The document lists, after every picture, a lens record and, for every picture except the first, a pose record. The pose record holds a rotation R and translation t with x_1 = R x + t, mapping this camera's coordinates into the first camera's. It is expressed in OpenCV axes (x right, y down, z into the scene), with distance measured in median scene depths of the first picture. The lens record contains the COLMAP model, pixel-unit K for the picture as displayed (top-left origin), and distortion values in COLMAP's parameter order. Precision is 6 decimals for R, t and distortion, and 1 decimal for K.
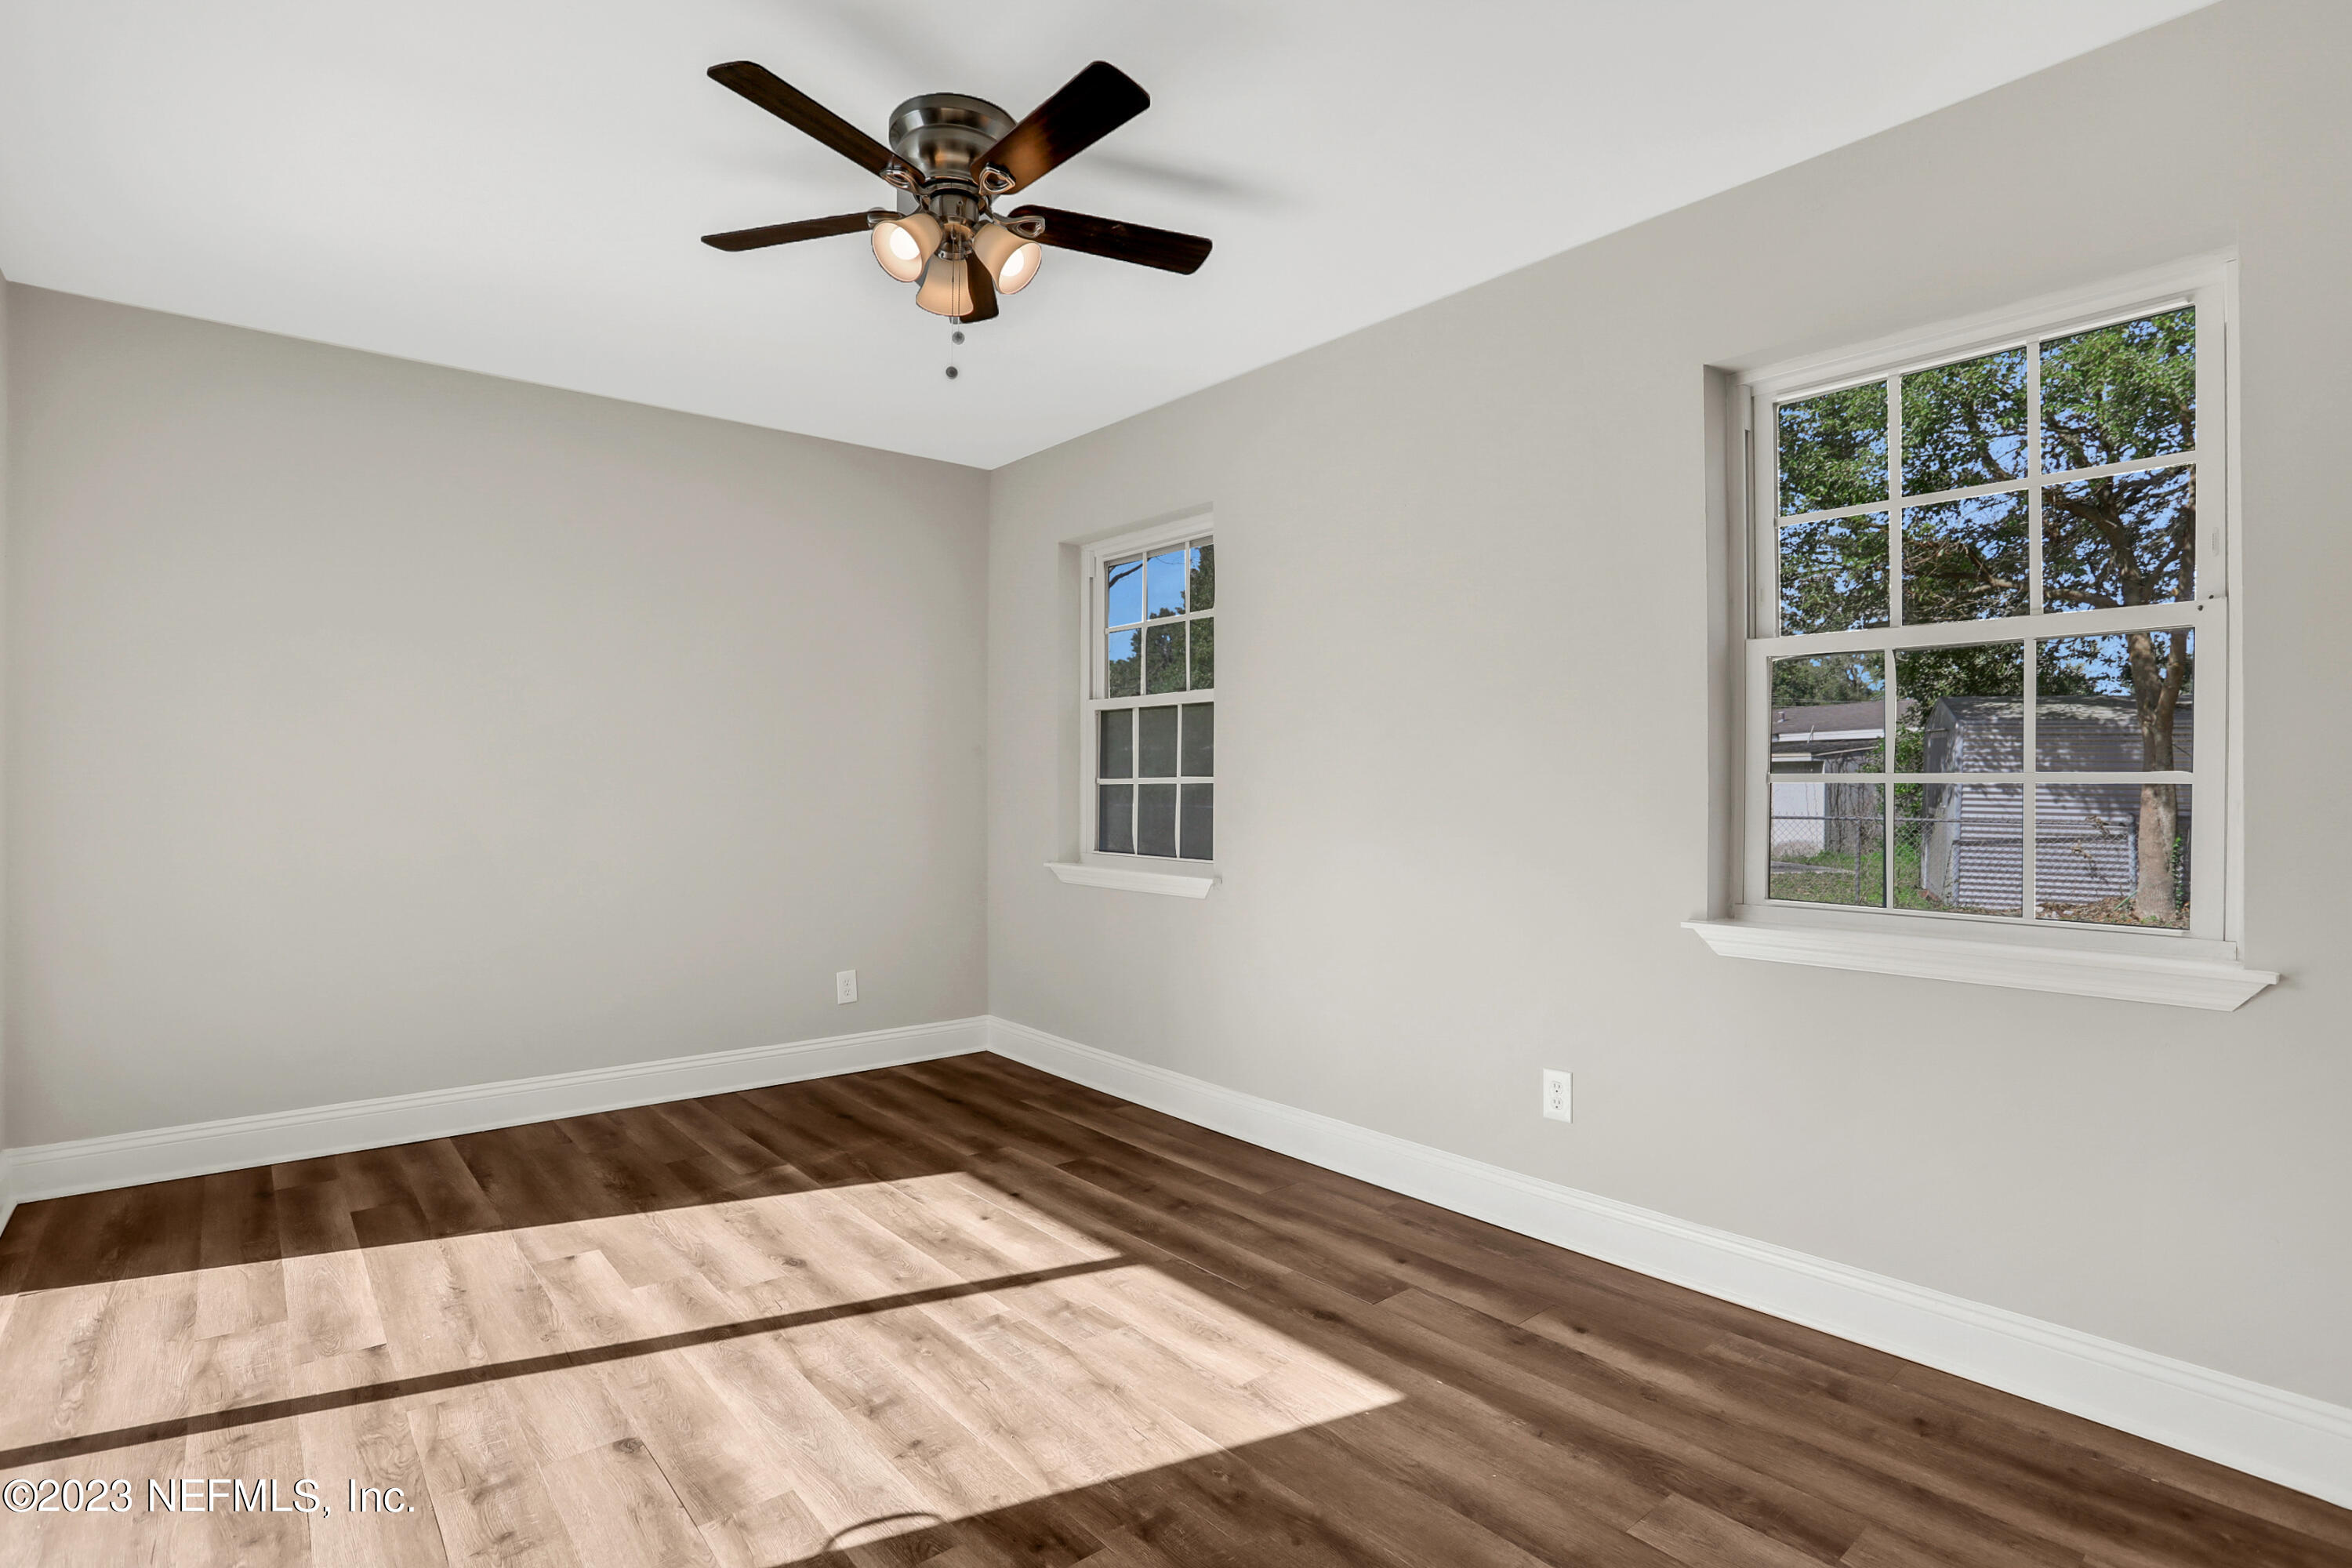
lens RADIAL K [[1144.7, 0, 1169.6], [0, 1144.7, 786.1], [0, 0, 1]] dist [-0.034220, 0.002537]
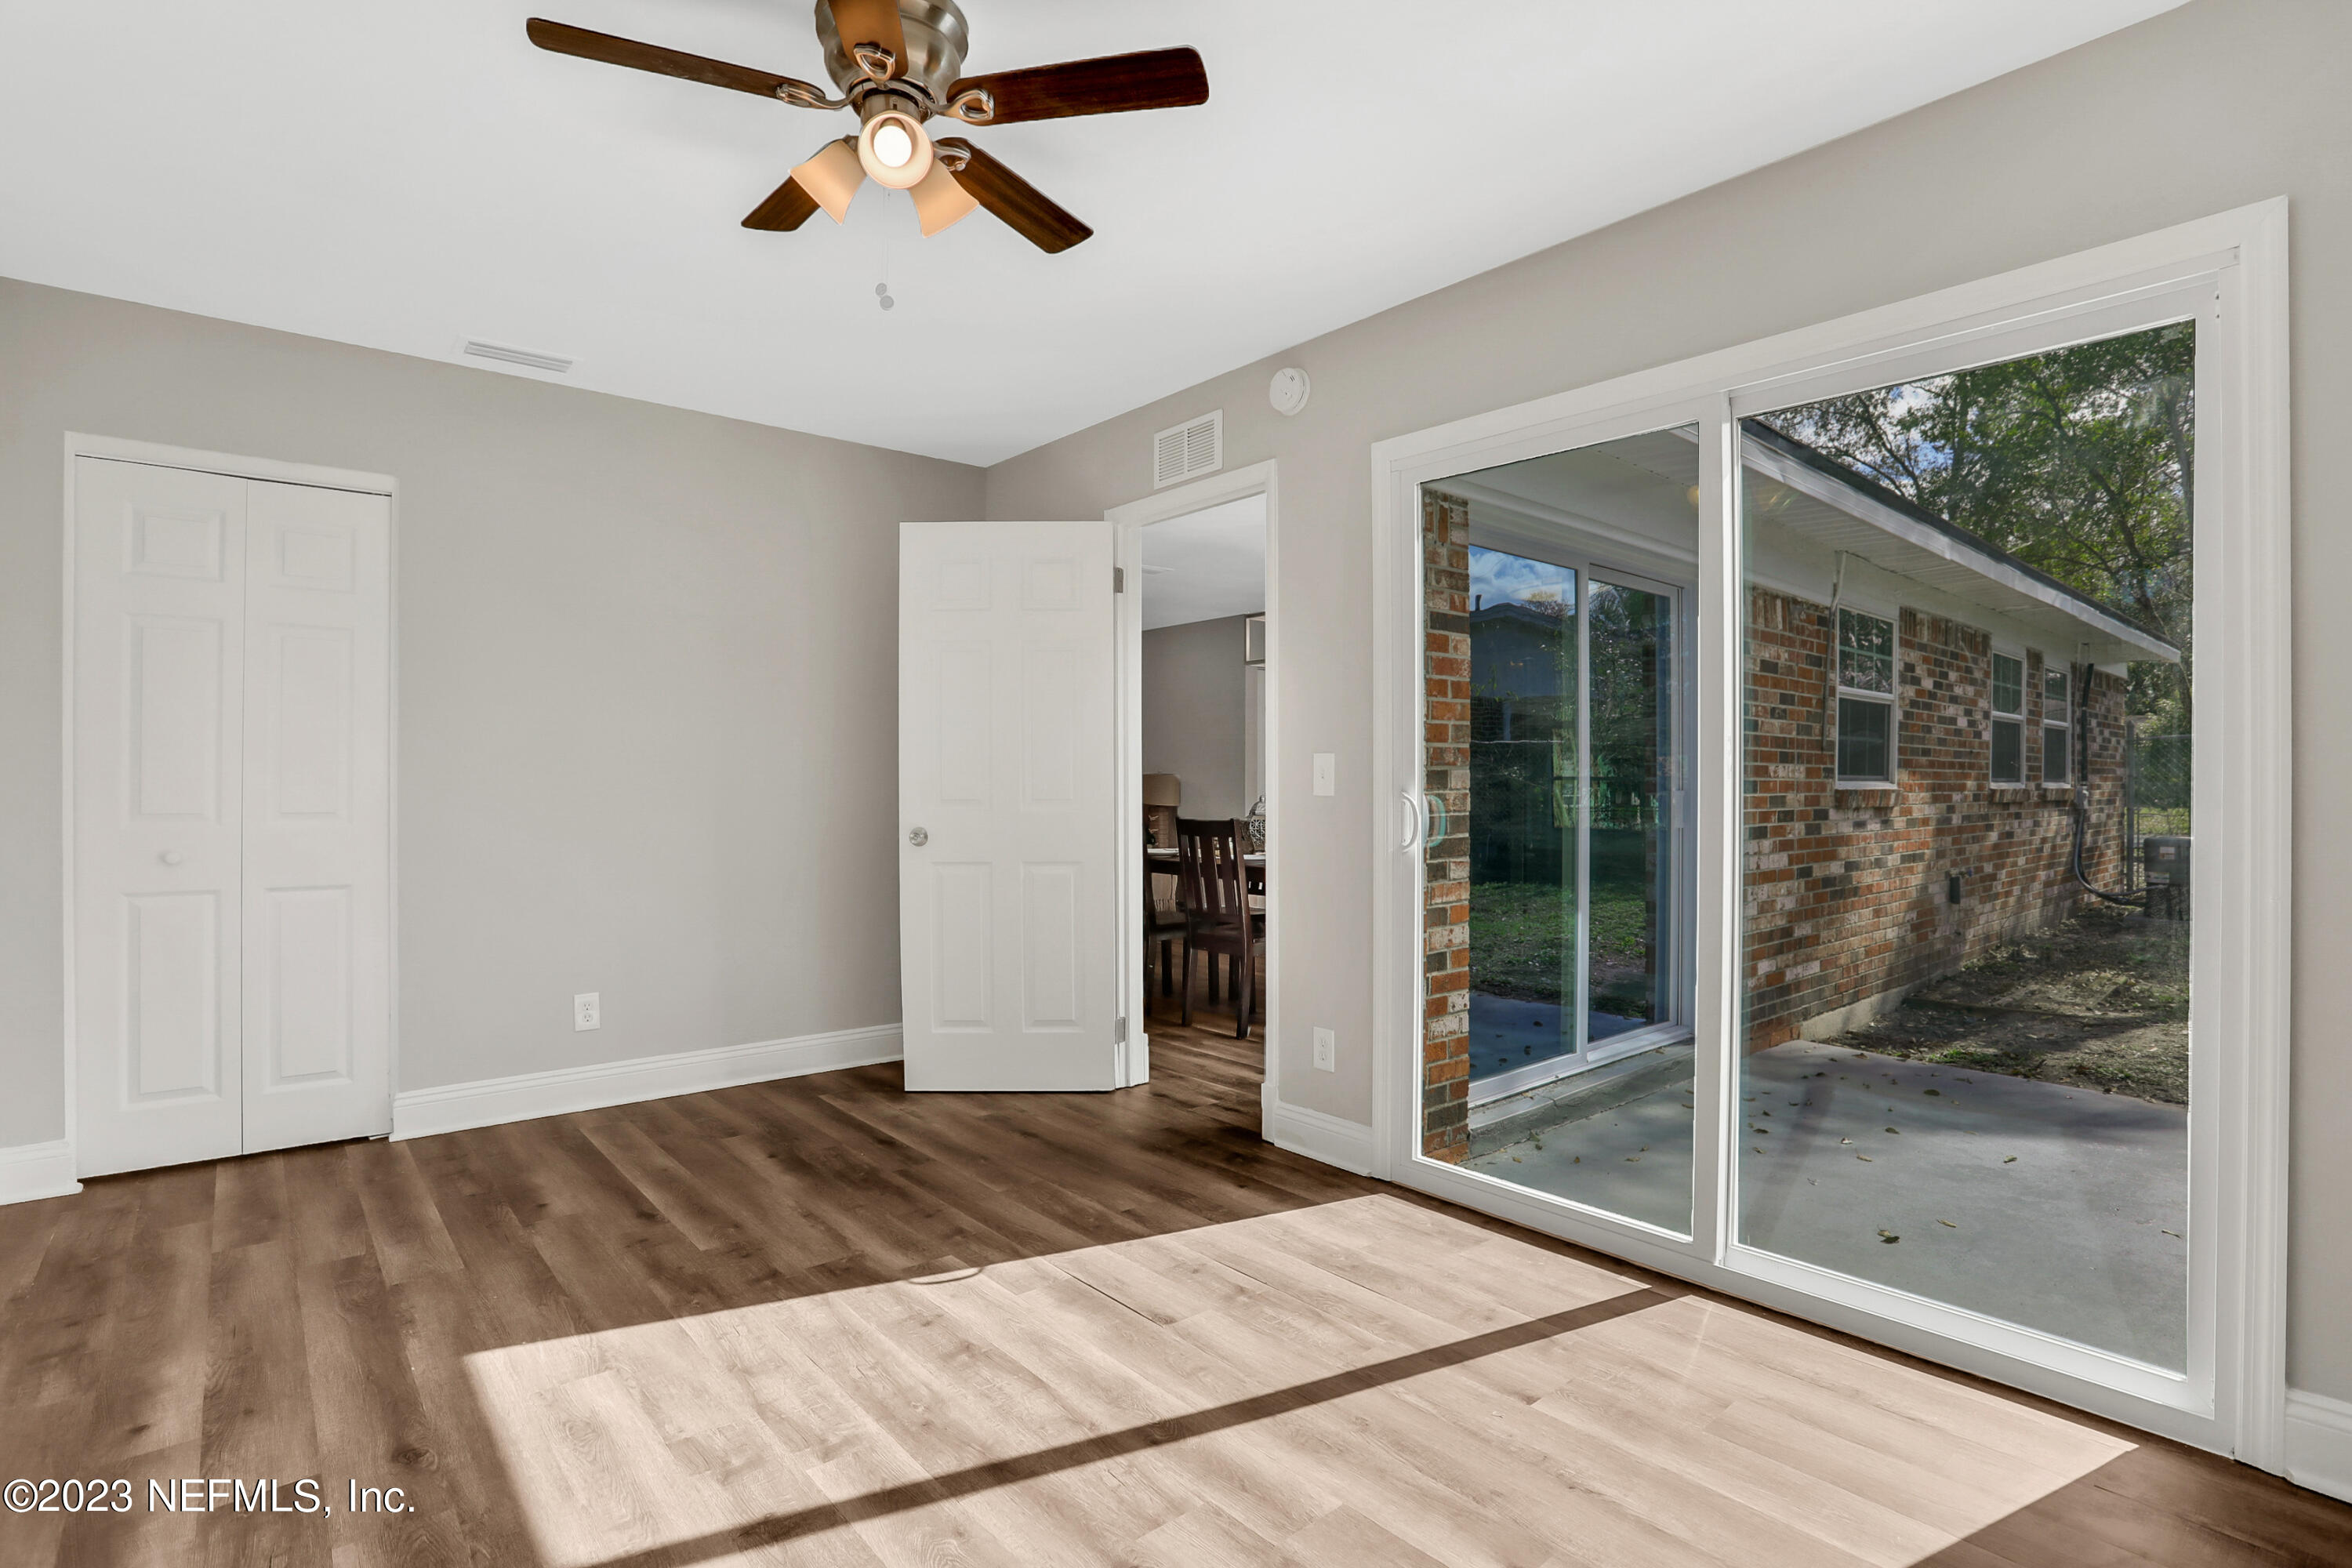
lens RADIAL K [[1144.7, 0, 1174.1], [0, 1144.7, 787.2], [0, 0, 1]] dist [-0.034220, 0.002537]
pose [[-0.999989, -0.000832, -0.004680, -0.431666], [-0.000832, 1.000000, -0.000185, 0.007030], [0.004680, -0.000182, -0.999989, 1.980333]]
